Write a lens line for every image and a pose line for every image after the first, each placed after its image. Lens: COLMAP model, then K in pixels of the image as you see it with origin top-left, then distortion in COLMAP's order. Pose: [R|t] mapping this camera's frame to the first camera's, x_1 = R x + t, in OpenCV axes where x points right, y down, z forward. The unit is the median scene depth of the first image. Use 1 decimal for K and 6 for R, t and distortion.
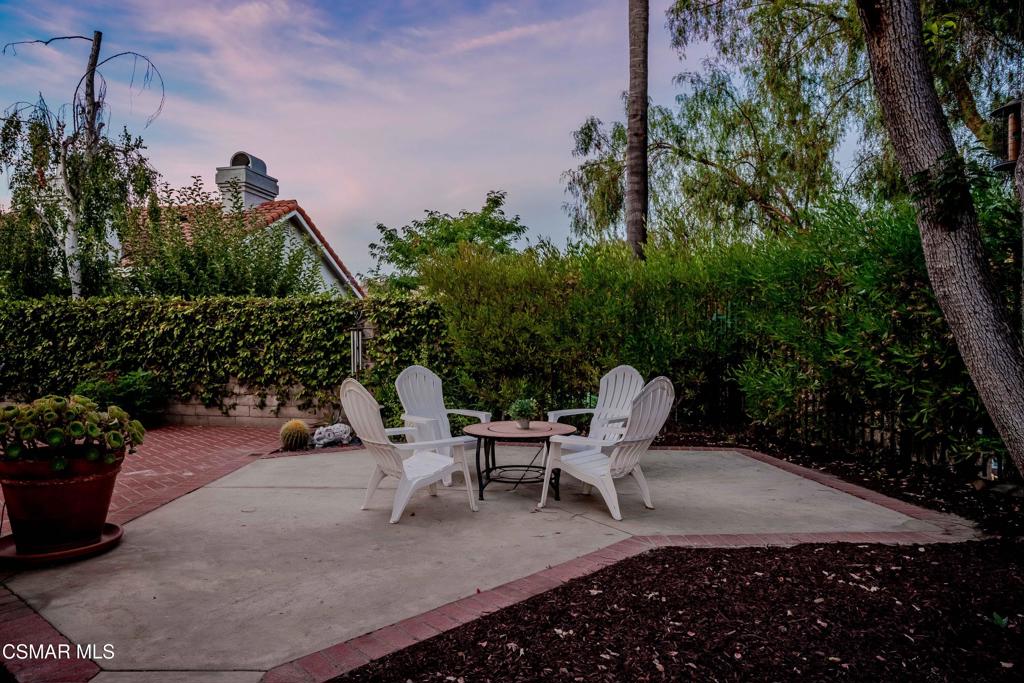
lens RADIAL K [[655.0, 0, 510.9], [0, 655.0, 340.3], [0, 0, 1]] dist [0.028731, 0.003894]
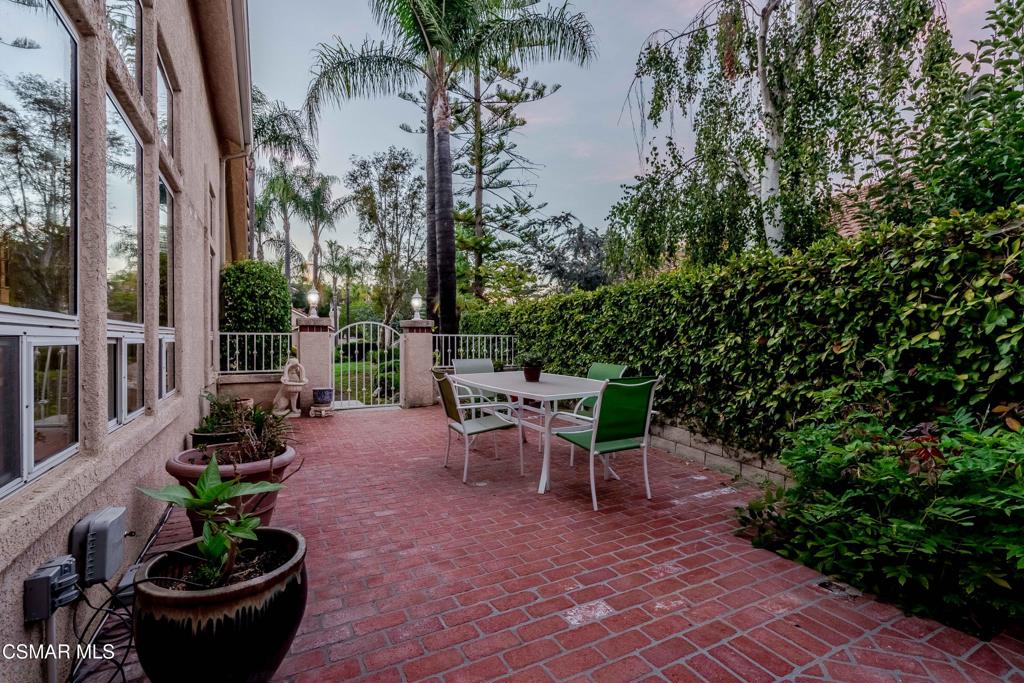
lens RADIAL K [[470.3, 0, 511.4], [0, 470.3, 344.3], [0, 0, 1]] dist [-0.010510, 0.001499]
pose [[0.492781, 0.014528, -0.870032, -0.445690], [-0.010663, 0.999886, 0.010657, 0.006368], [0.870088, 0.004026, 0.492880, 0.642451]]
